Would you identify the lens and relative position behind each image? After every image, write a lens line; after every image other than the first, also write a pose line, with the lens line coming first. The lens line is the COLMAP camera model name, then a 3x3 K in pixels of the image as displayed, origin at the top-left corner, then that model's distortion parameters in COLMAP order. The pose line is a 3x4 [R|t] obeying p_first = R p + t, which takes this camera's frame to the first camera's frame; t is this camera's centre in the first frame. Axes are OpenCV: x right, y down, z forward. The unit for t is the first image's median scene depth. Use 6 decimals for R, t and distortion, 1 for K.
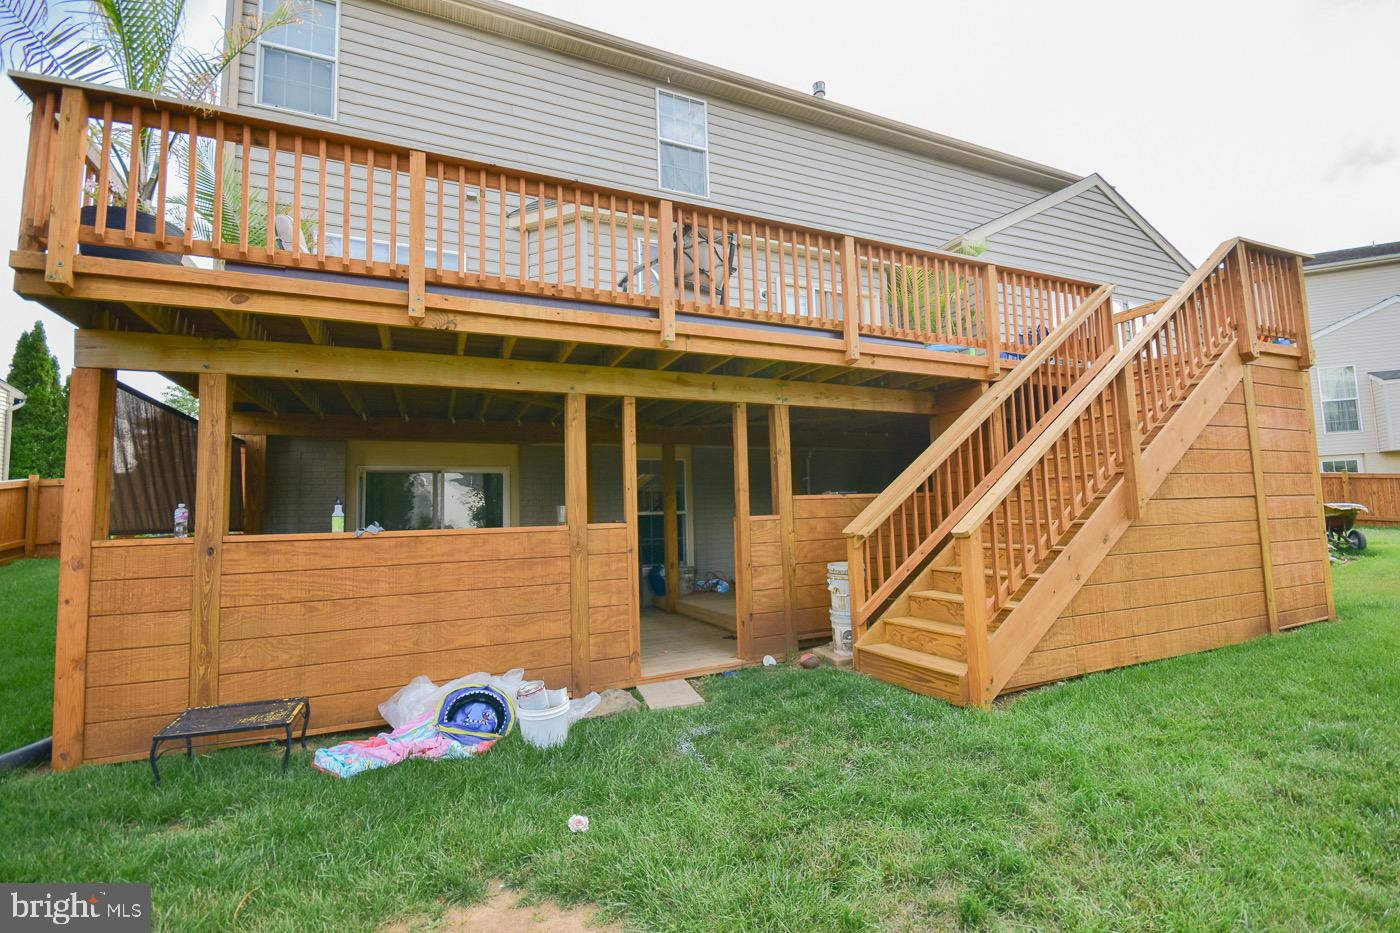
lens RADIAL K [[616.3, 0, 703.6], [0, 616.3, 469.2], [0, 0, 1]] dist [0.001628, -0.005089]
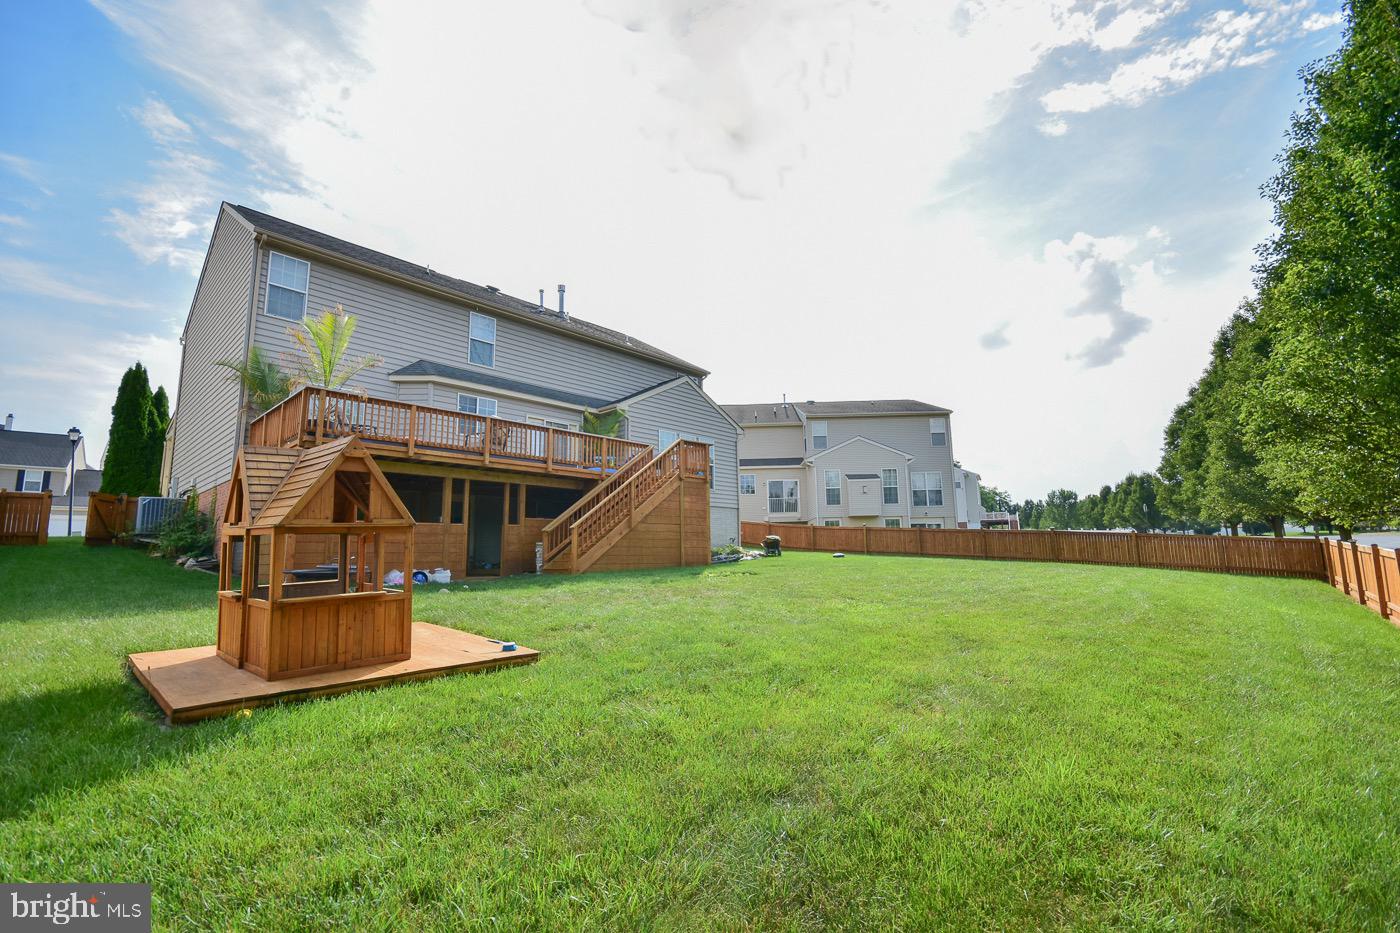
lens RADIAL K [[616.3, 0, 703.6], [0, 616.3, 469.2], [0, 0, 1]] dist [0.001628, -0.005089]
pose [[0.916647, 0.075498, 0.392502, -0.232832], [-0.045840, 0.995376, -0.084406, 0.024396], [-0.397059, 0.059379, 0.915870, -1.948596]]
